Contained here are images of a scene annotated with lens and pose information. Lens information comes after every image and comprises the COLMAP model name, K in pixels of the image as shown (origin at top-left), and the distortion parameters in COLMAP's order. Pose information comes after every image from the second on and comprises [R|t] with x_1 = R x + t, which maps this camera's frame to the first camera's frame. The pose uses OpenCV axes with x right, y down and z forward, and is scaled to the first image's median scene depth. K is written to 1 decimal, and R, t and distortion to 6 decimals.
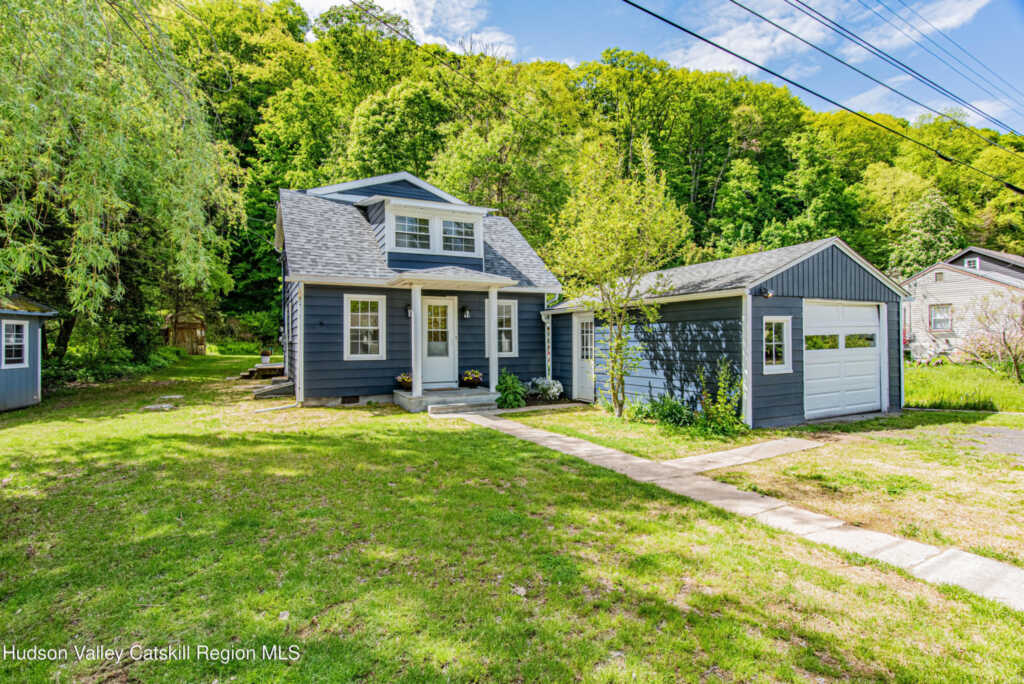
lens RADIAL K [[506.7, 0, 512.0], [0, 506.7, 342.0], [0, 0, 1]] dist [-0.000847, -0.000028]
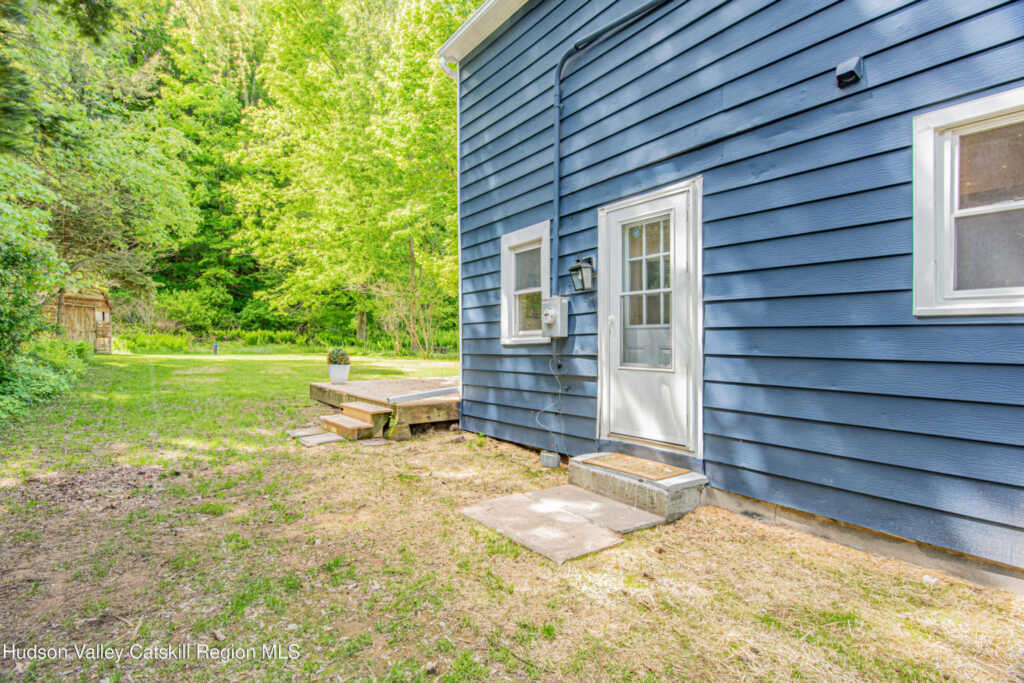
lens RADIAL K [[506.7, 0, 512.0], [0, 506.7, 341.5], [0, 0, 1]] dist [-0.000847, -0.000028]
pose [[0.984317, 0.008688, 0.176194, -0.362143], [-0.009524, 0.999947, 0.003899, 0.005547], [-0.176151, -0.005516, 0.984348, 0.490719]]
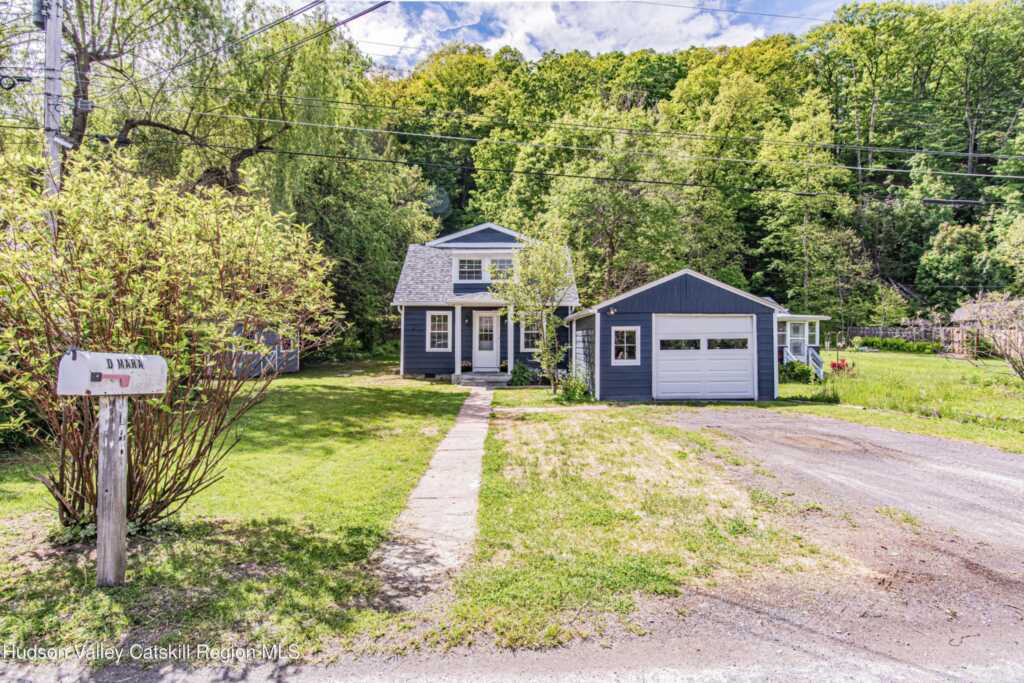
lens RADIAL K [[506.7, 0, 512.0], [0, 506.7, 341.5], [0, 0, 1]] dist [-0.000847, -0.000028]
pose [[0.892361, 0.011184, -0.451184, 0.600211], [-0.008232, 0.999930, 0.008505, -0.011646], [0.451247, -0.003875, 0.892391, -0.312237]]
